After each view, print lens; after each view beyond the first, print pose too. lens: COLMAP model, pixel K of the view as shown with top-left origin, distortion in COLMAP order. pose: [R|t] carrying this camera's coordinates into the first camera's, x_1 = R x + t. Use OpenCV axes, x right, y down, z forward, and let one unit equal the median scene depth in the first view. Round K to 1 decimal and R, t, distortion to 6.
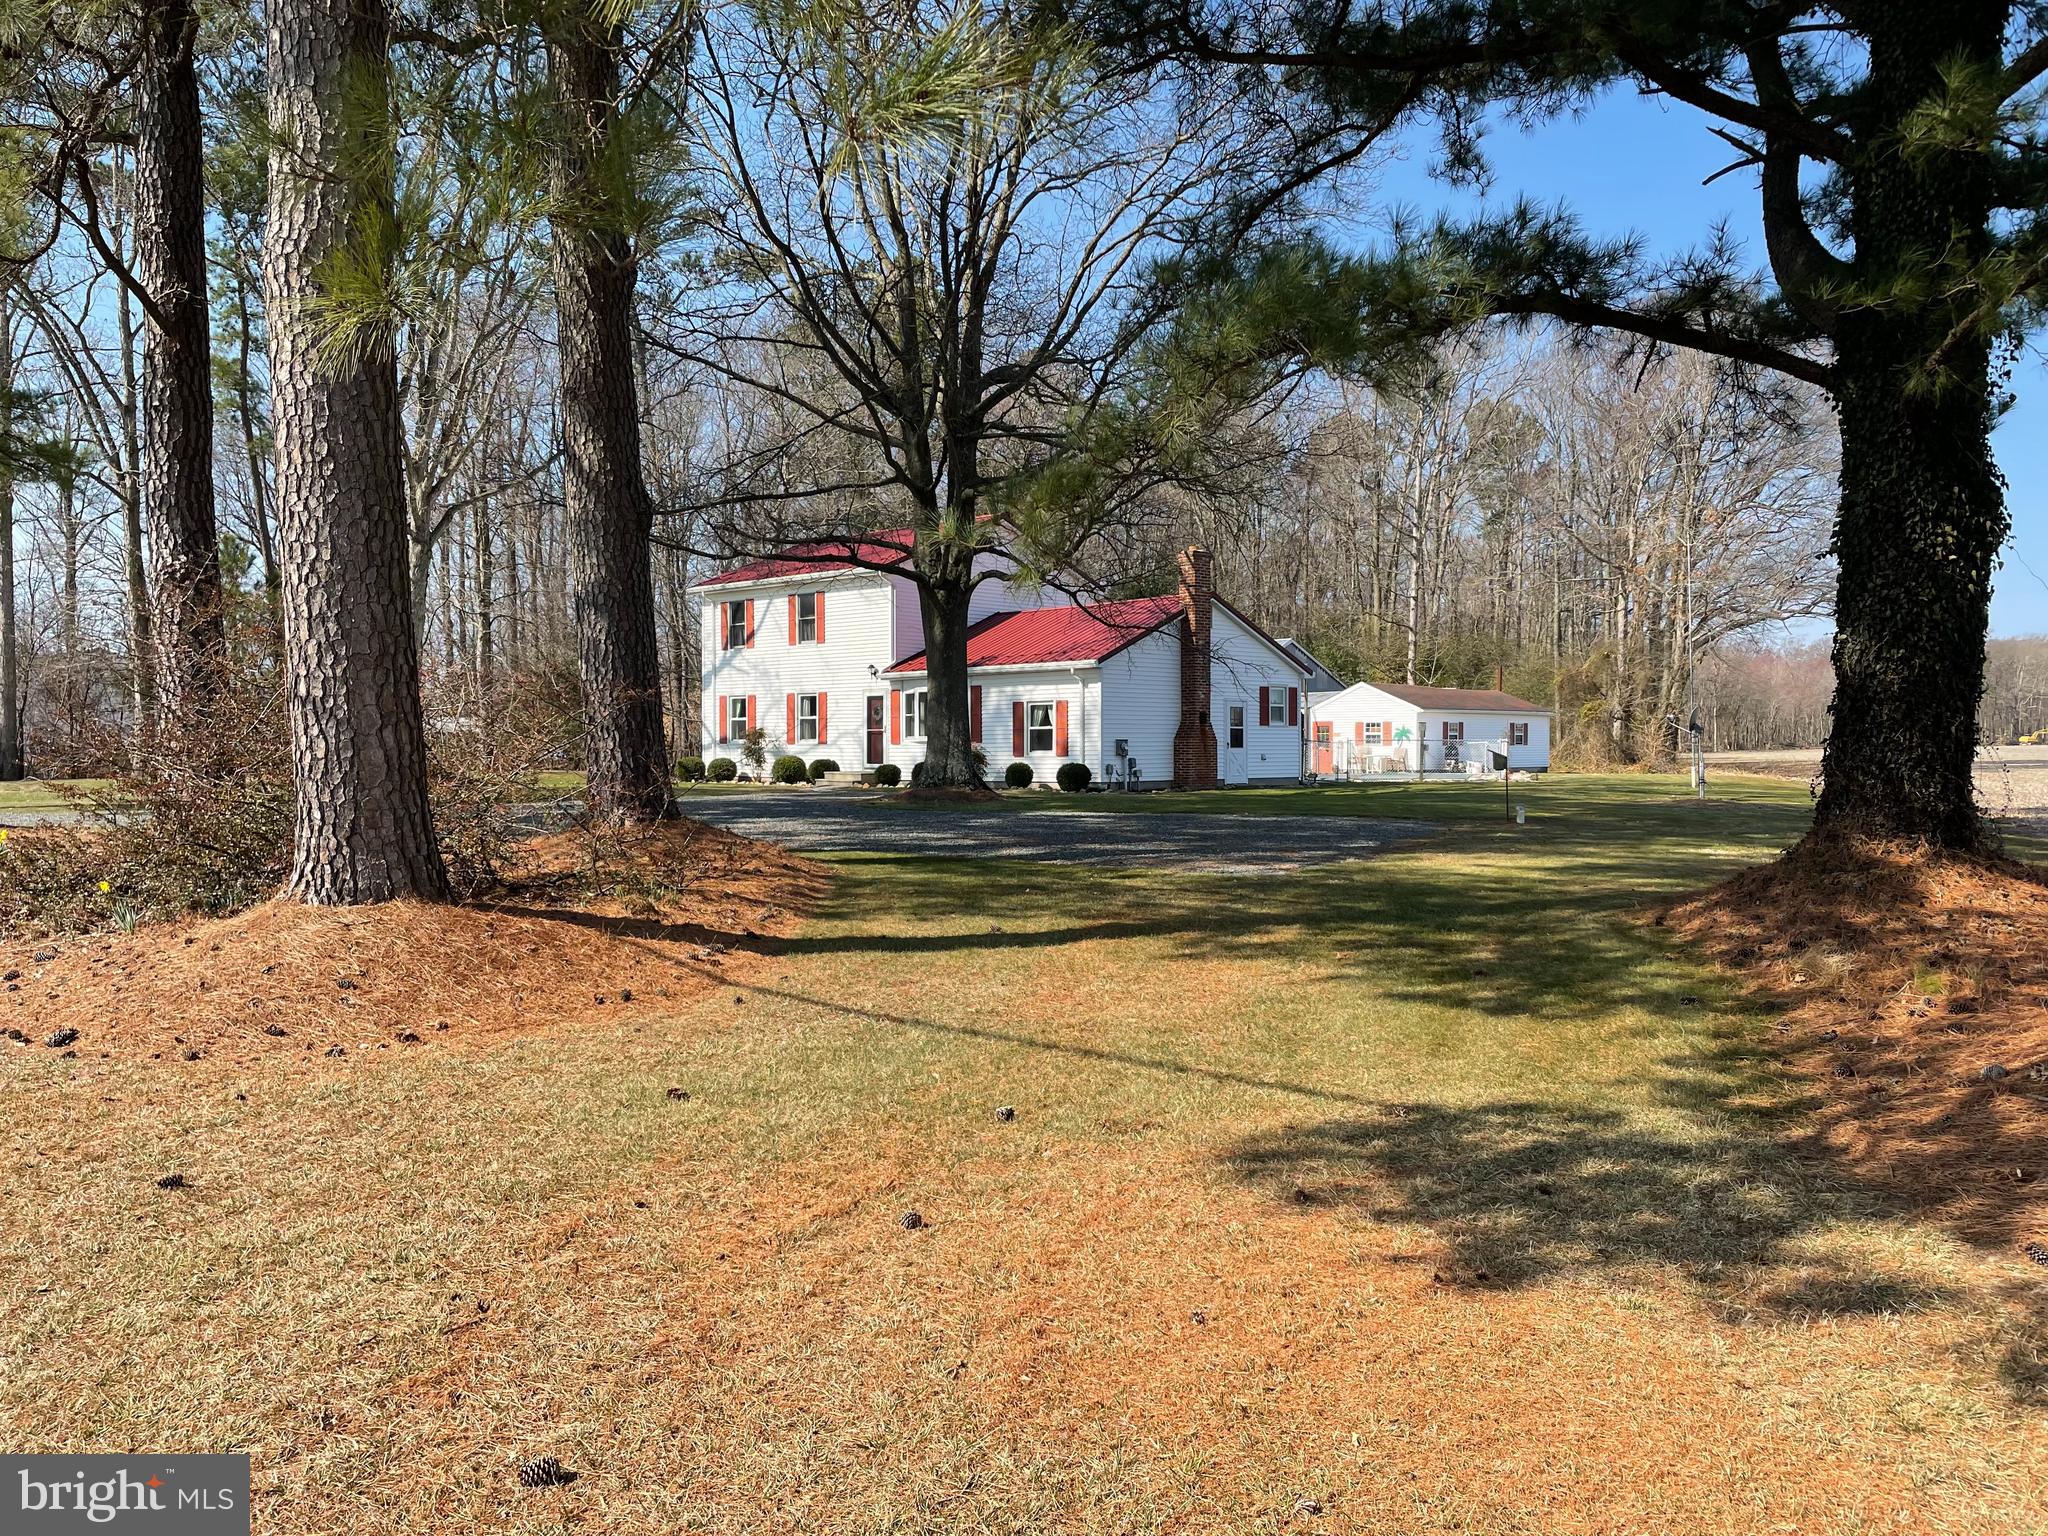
lens RADIAL K [[1524.6, 0, 1023.7], [0, 1524.6, 777.8], [0, 0, 1]] dist [0.063478, 0.000953]
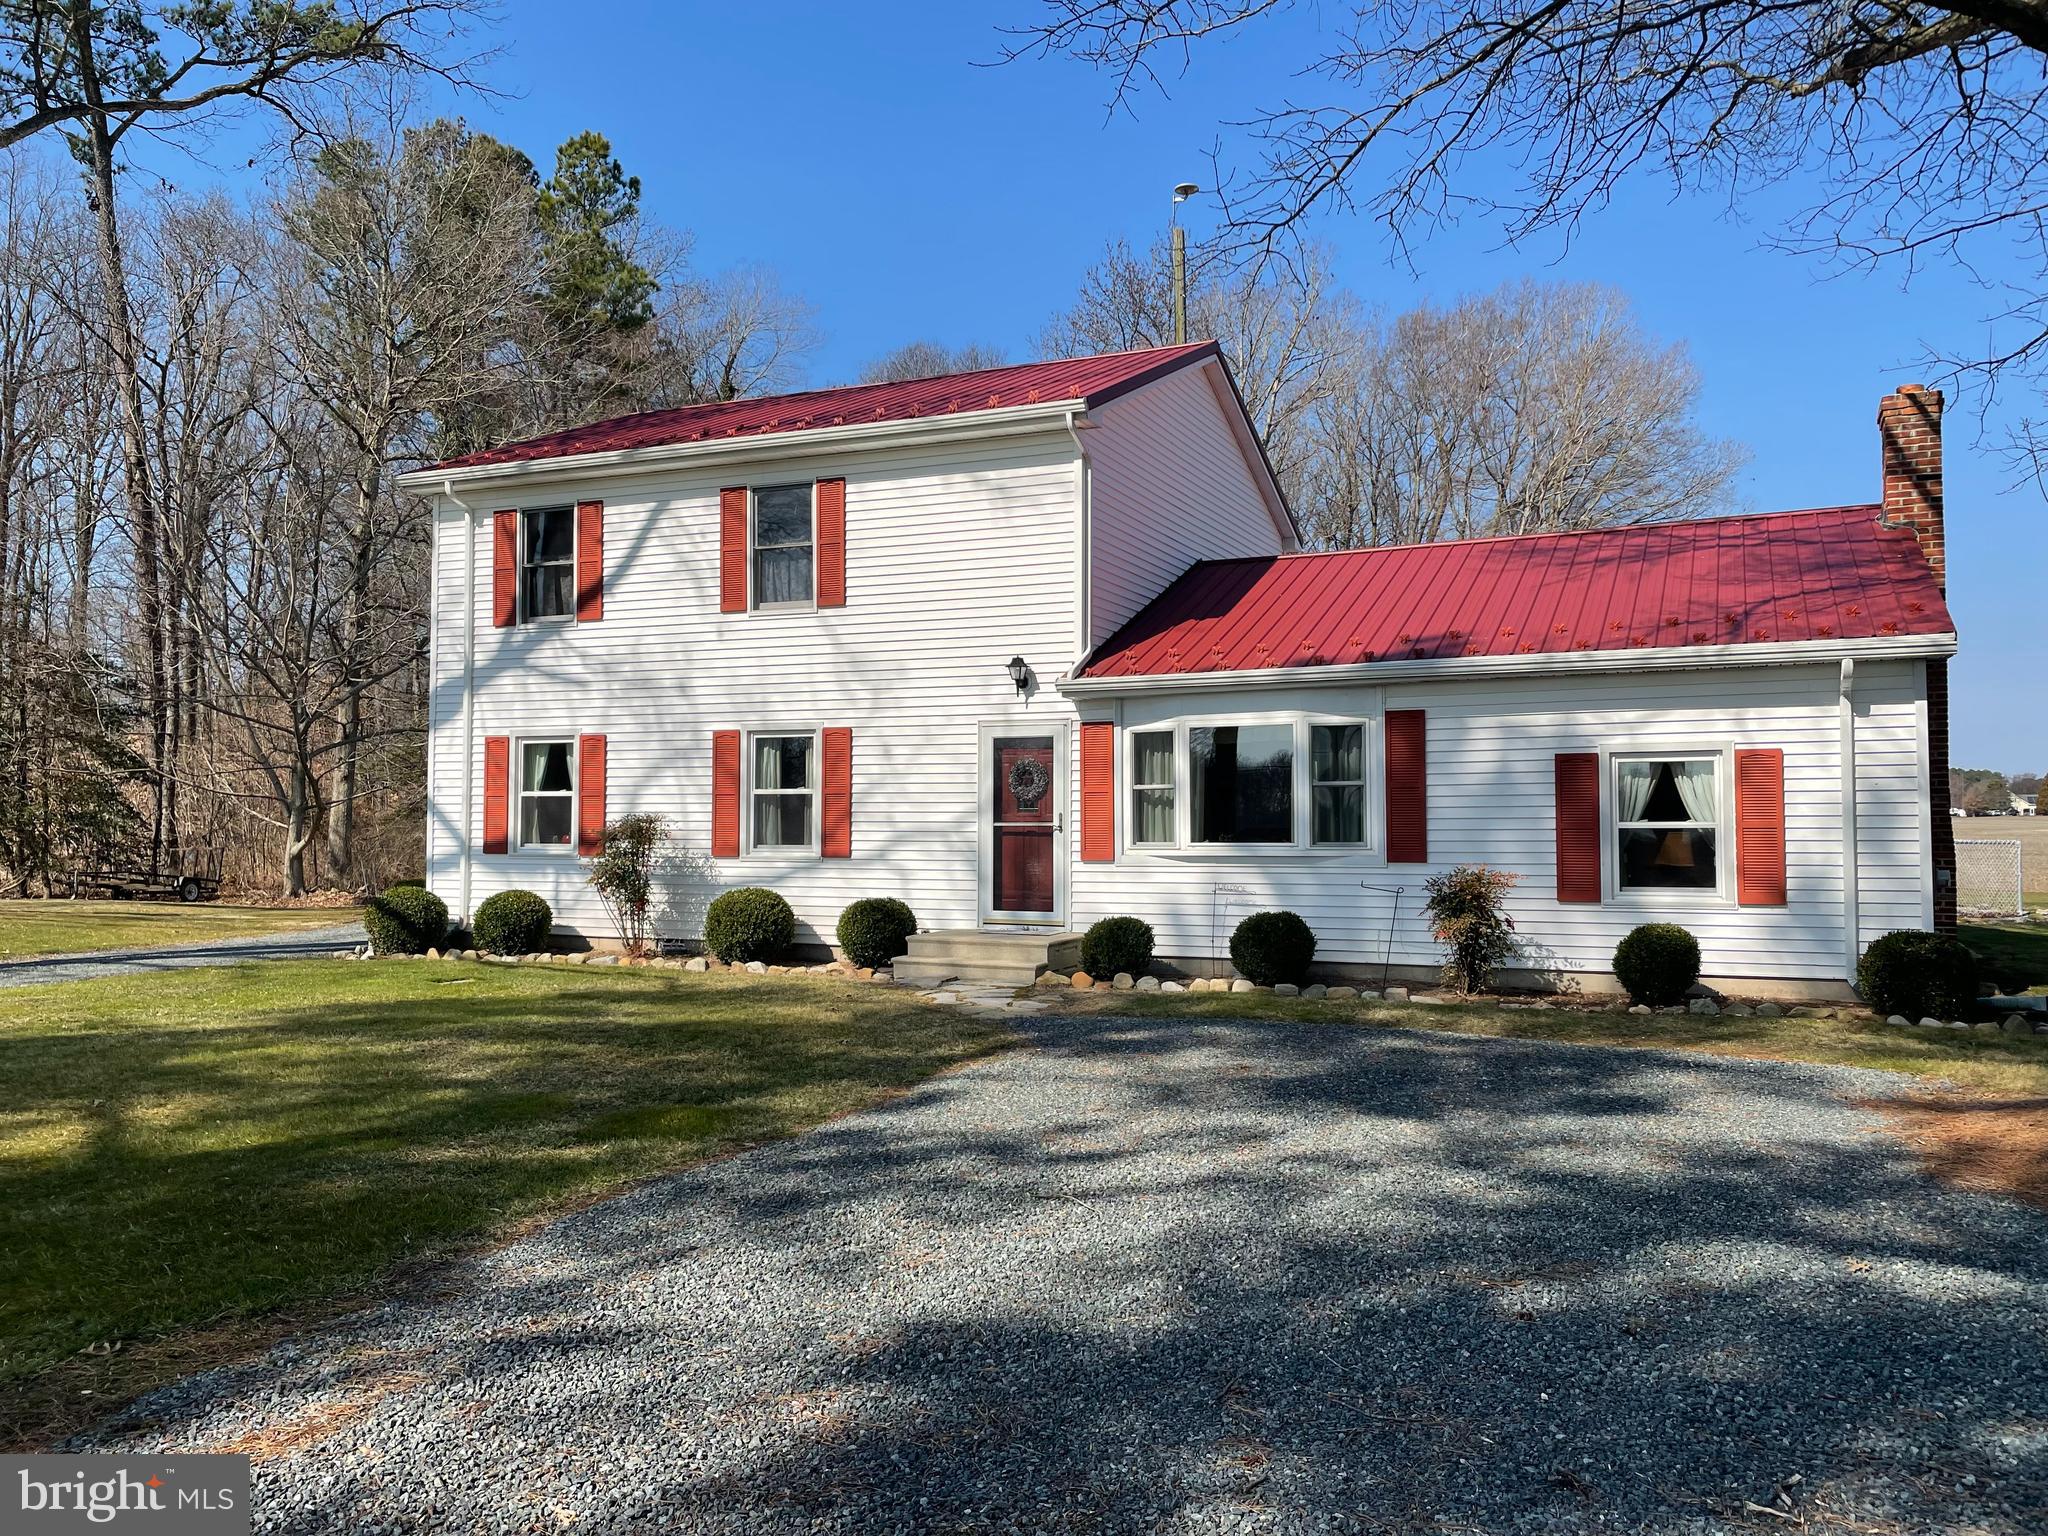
lens RADIAL K [[1524.6, 0, 1027.0], [0, 1524.6, 756.8], [0, 0, 1]] dist [0.063478, 0.000953]
pose [[0.936114, 0.008630, 0.351592, -0.220206], [0.011236, 0.998455, -0.054421, -0.025753], [-0.351519, 0.054895, 0.934570, 0.593321]]
